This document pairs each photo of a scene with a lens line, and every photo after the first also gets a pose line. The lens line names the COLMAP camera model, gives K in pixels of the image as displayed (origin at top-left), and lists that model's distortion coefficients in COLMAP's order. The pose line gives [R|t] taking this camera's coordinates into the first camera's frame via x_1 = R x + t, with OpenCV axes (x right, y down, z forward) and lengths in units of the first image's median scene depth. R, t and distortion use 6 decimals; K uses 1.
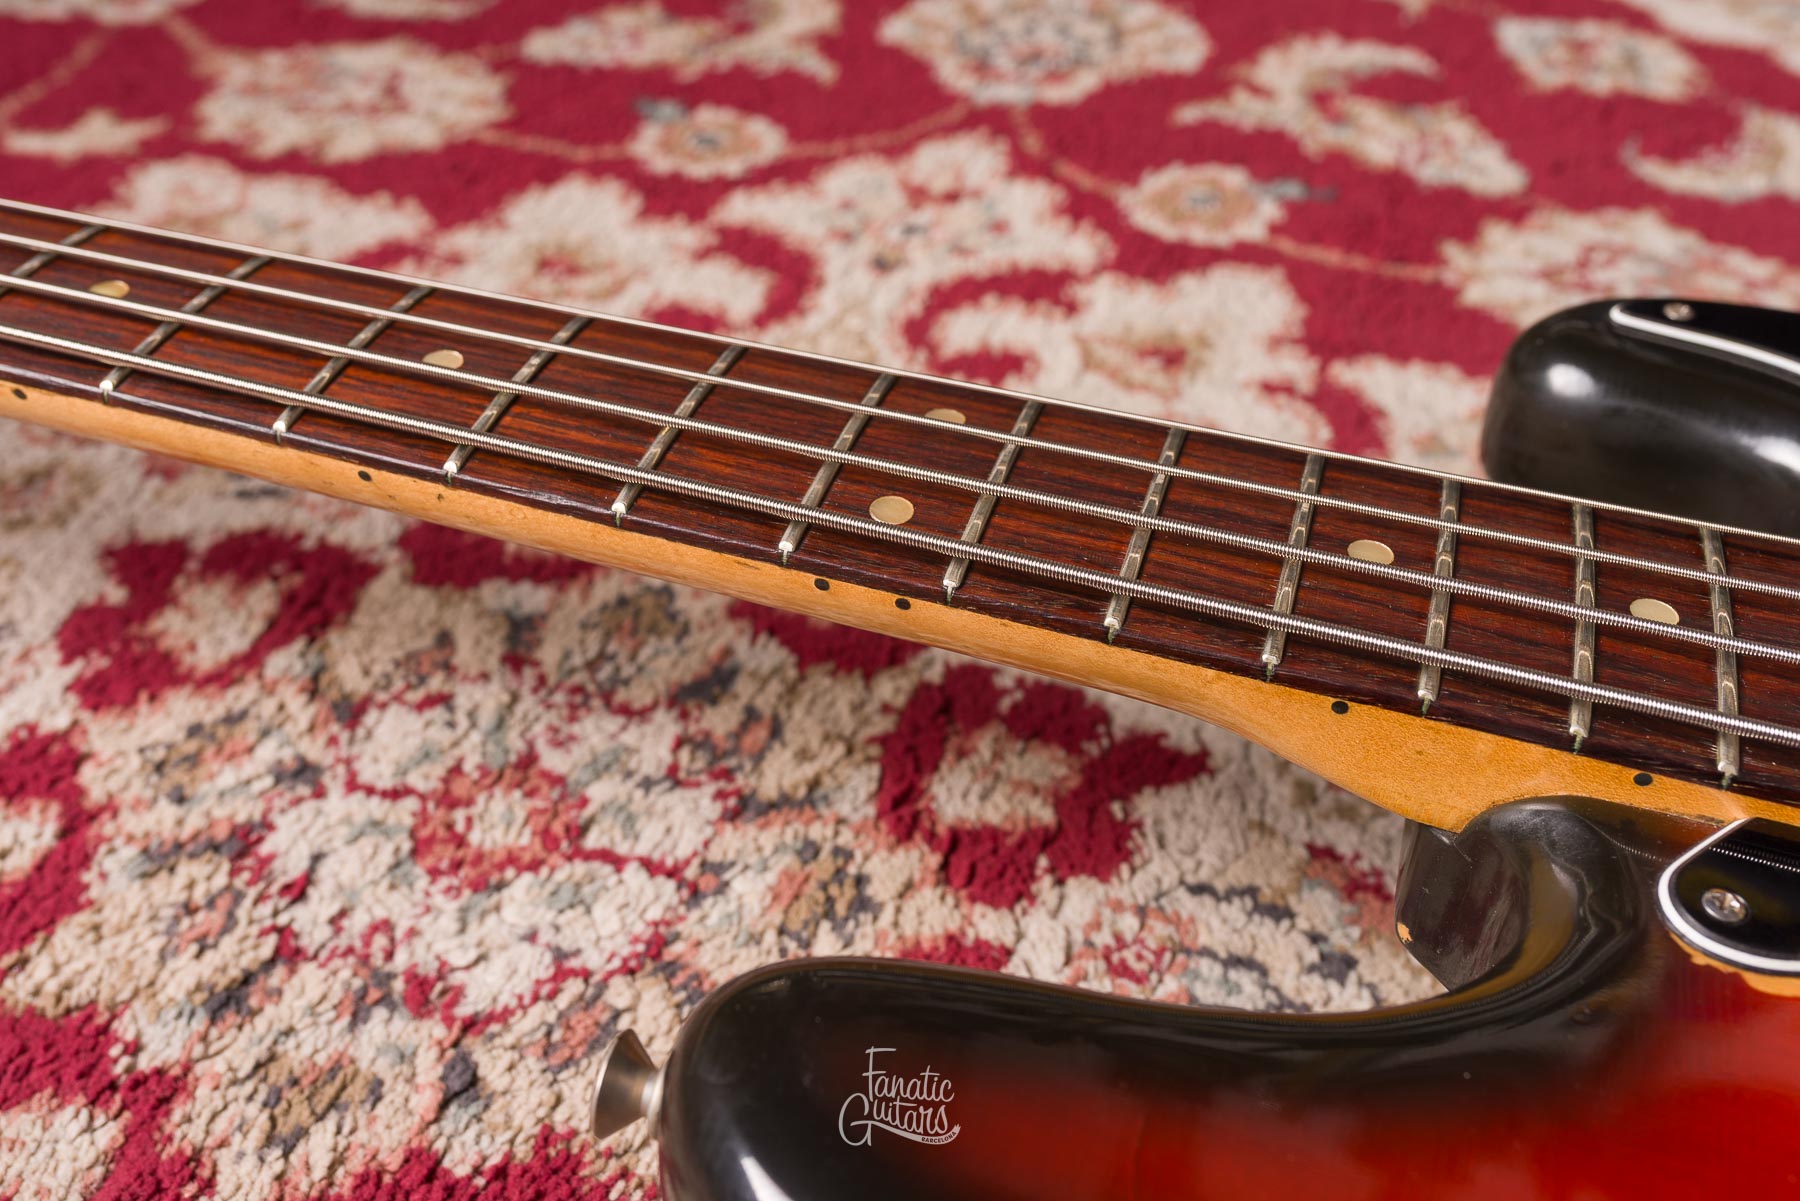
lens RADIAL K [[1803.3, 0, 900.6], [0, 1803.3, 625.3], [0, 0, 1]] dist [0.003187, 0.000000]
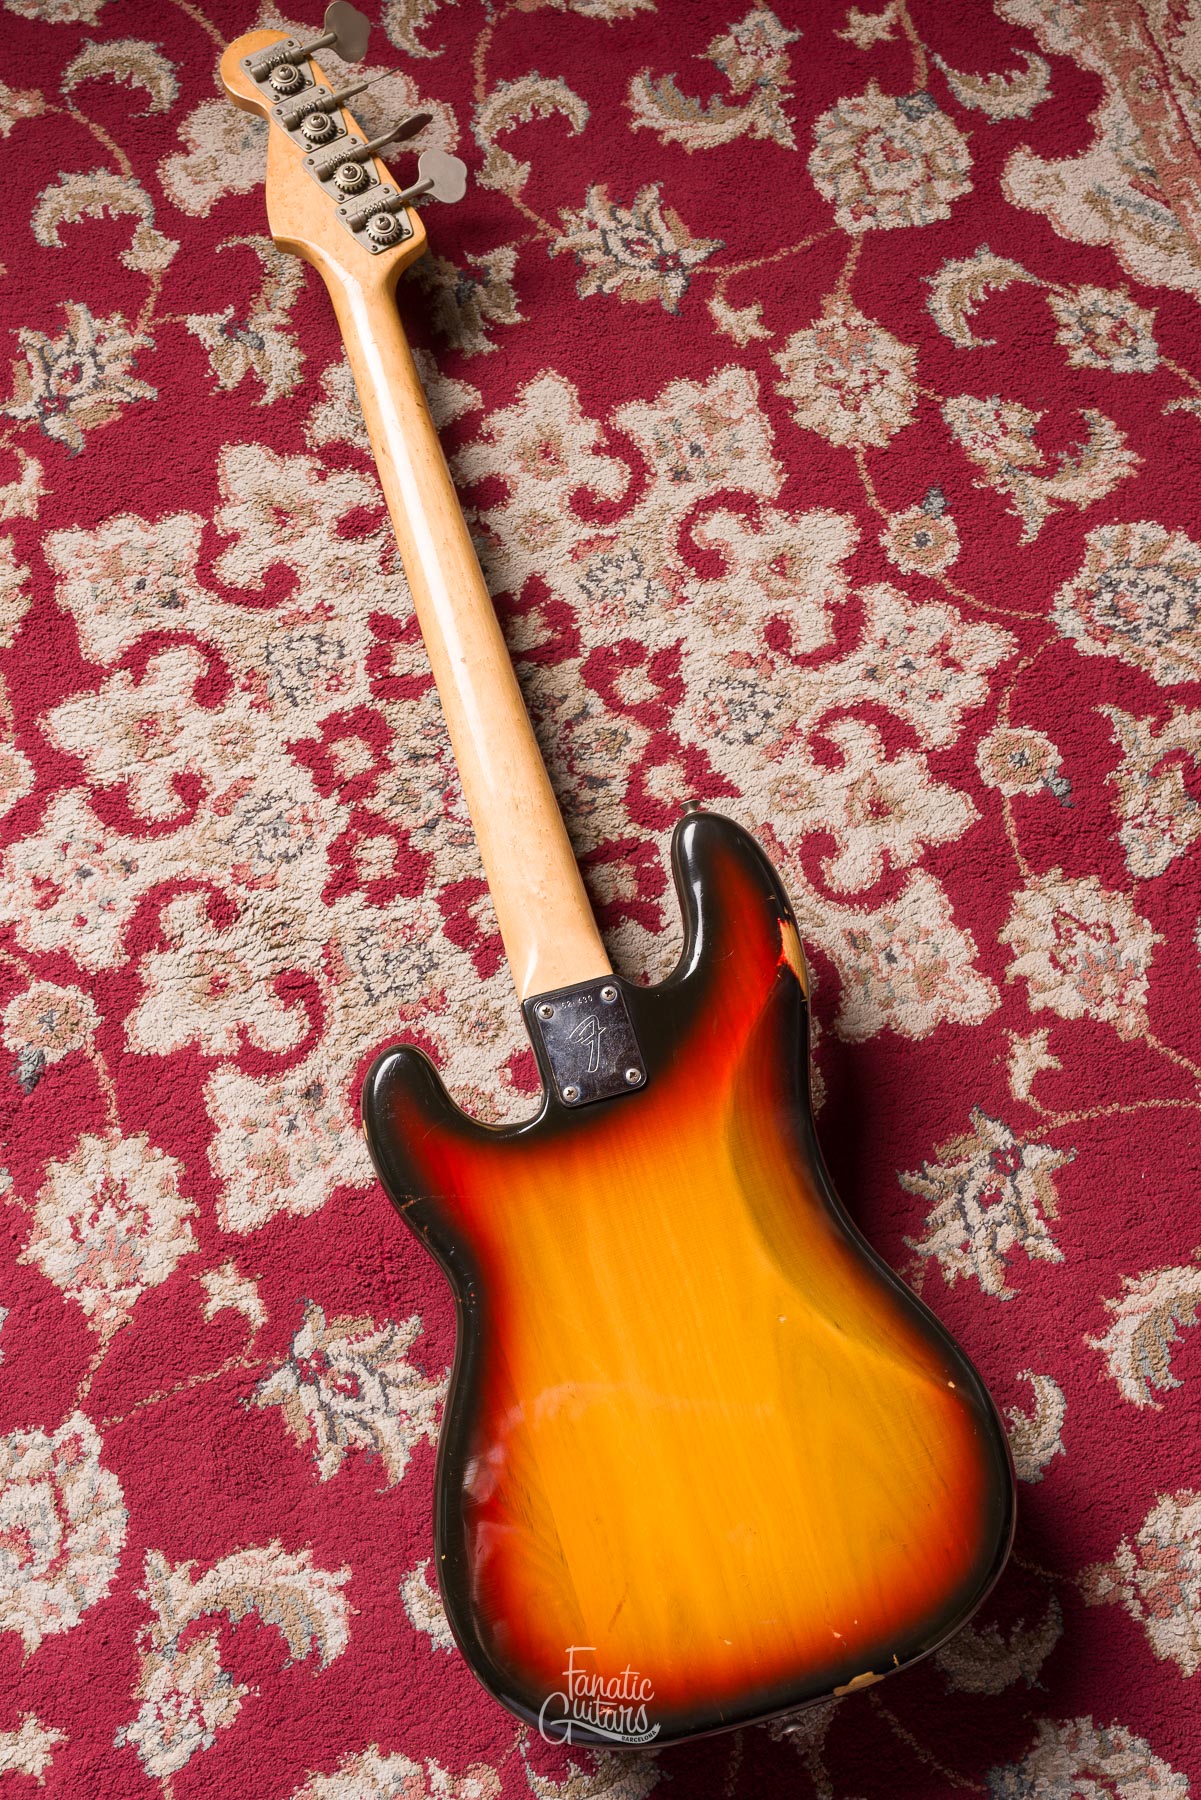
lens RADIAL K [[1995.7, 0, 607.4], [0, 1995.7, 892.8], [0, 0, 1]] dist [0.001400, 0.000000]
pose [[0.558532, 0.794434, -0.238574, 0.966686], [-0.538383, 0.566003, 0.624327, -2.233596], [0.631020, -0.220262, 0.743840, -1.715059]]
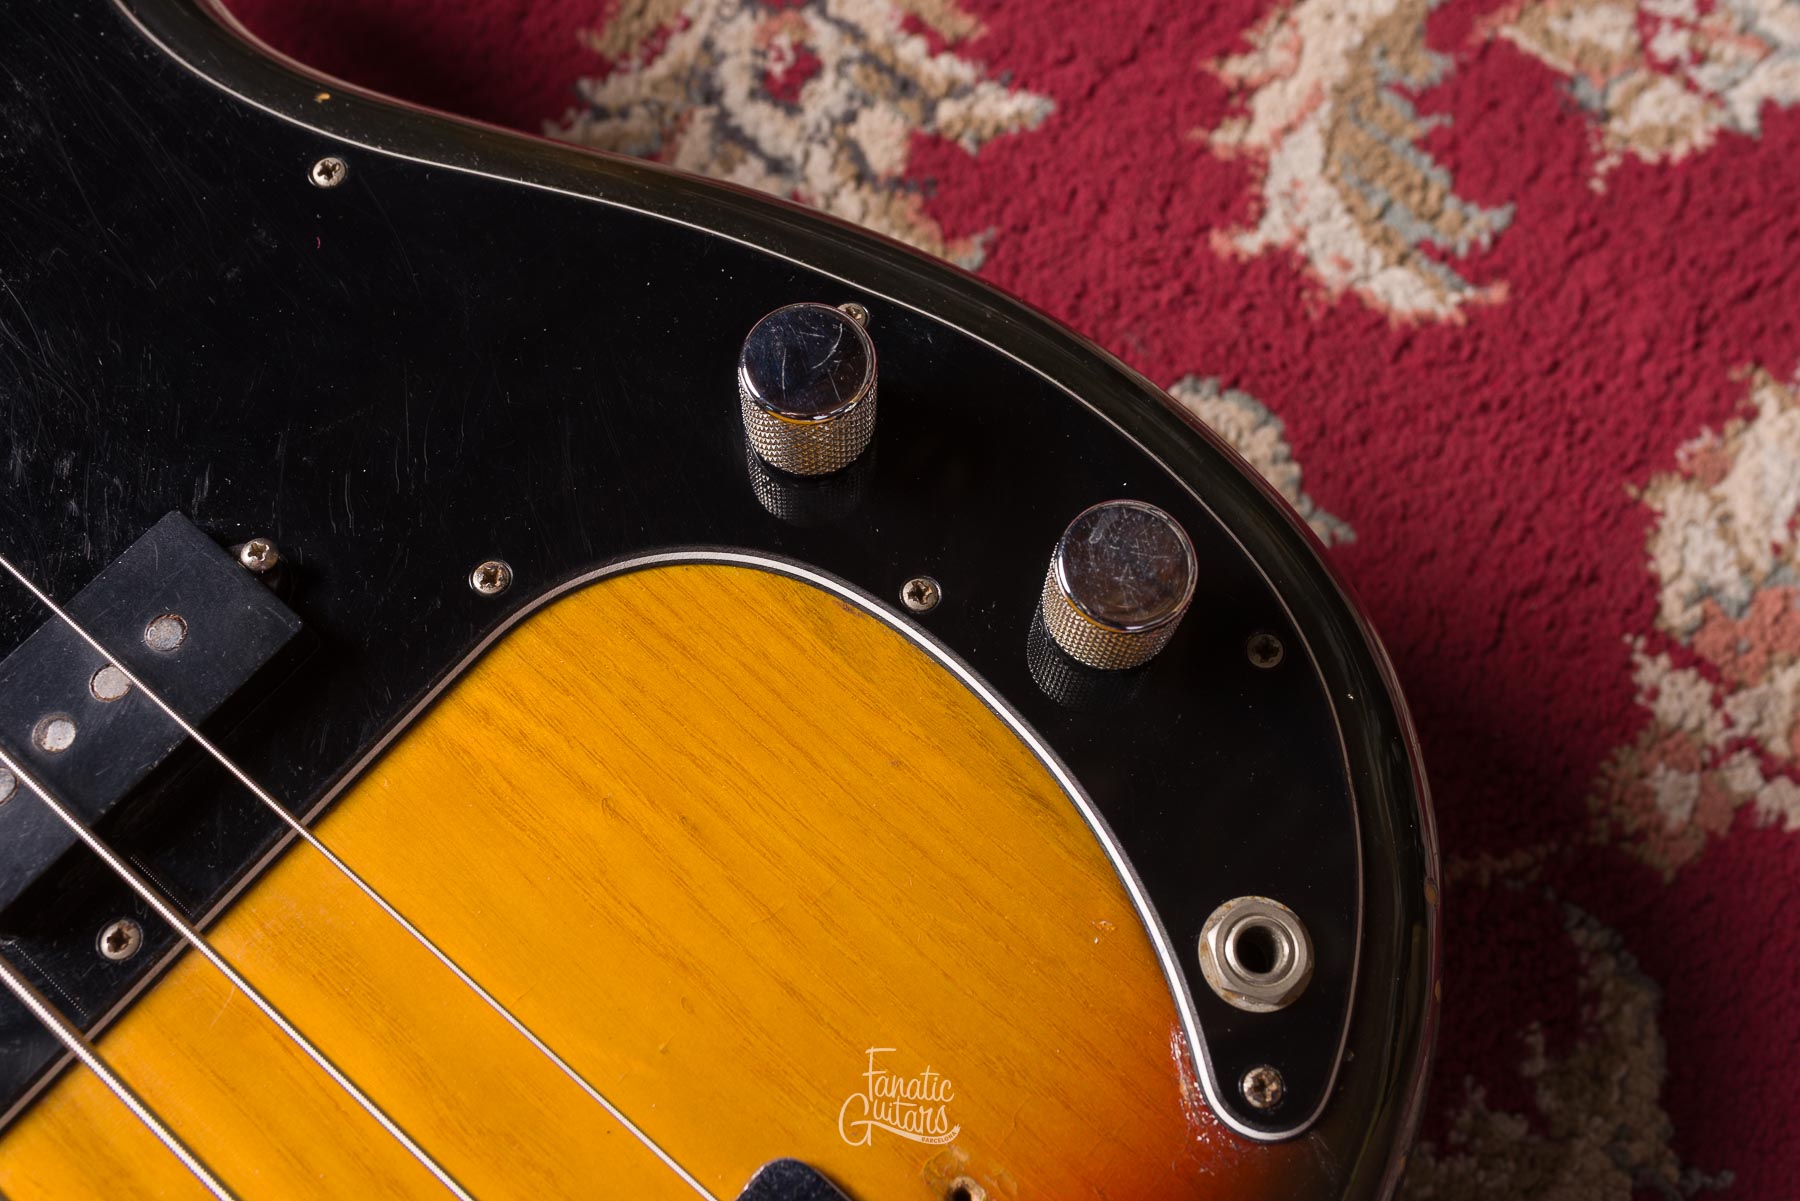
lens RADIAL K [[1803.3, 0, 905.4], [0, 1803.3, 602.8], [0, 0, 1]] dist [0.003187, 0.000000]
pose [[0.918193, 0.366903, -0.149343, 1.293118], [-0.240934, 0.816506, 0.524661, -0.382567], [0.314439, -0.445759, 0.838109, 0.198754]]
